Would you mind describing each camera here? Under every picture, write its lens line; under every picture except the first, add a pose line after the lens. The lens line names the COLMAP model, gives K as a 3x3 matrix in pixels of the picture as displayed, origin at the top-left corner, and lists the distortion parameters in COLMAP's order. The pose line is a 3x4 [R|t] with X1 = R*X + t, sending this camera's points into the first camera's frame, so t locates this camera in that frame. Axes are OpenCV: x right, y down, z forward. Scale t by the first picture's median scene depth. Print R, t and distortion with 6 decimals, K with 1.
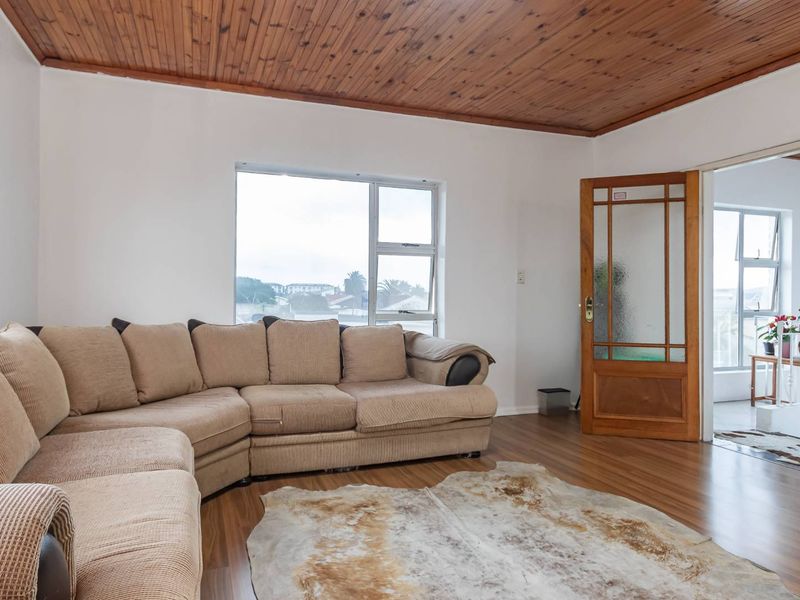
lens RADIAL K [[485.9, 0, 400.0], [0, 485.9, 299.3], [0, 0, 1]] dist [0.022209, -0.003078]
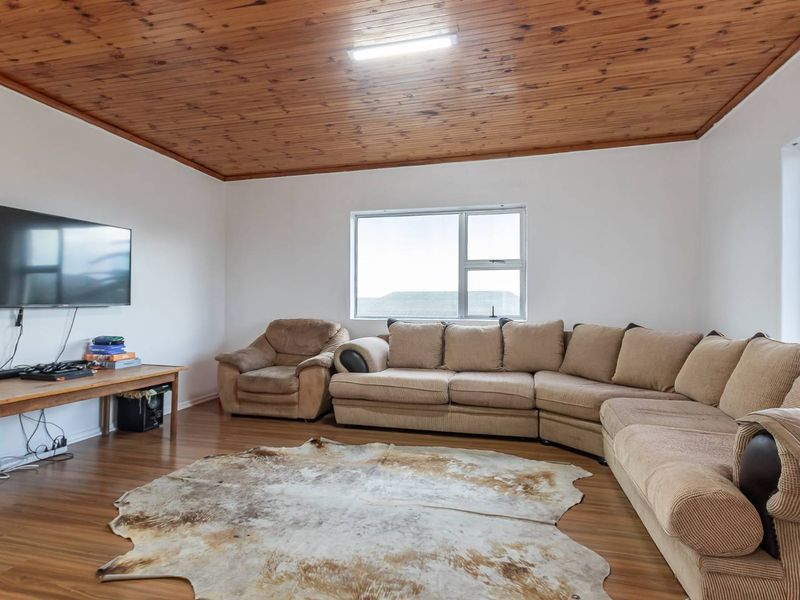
lens RADIAL K [[415.1, 0, 421.4], [0, 415.1, 301.2], [0, 0, 1]] dist [0.006788, 0.000221]
pose [[-0.491305, -0.020514, -0.870746, 0.991149], [-0.018576, 0.999742, -0.013073, 0.004086], [0.870789, 0.009752, -0.491560, 1.383623]]
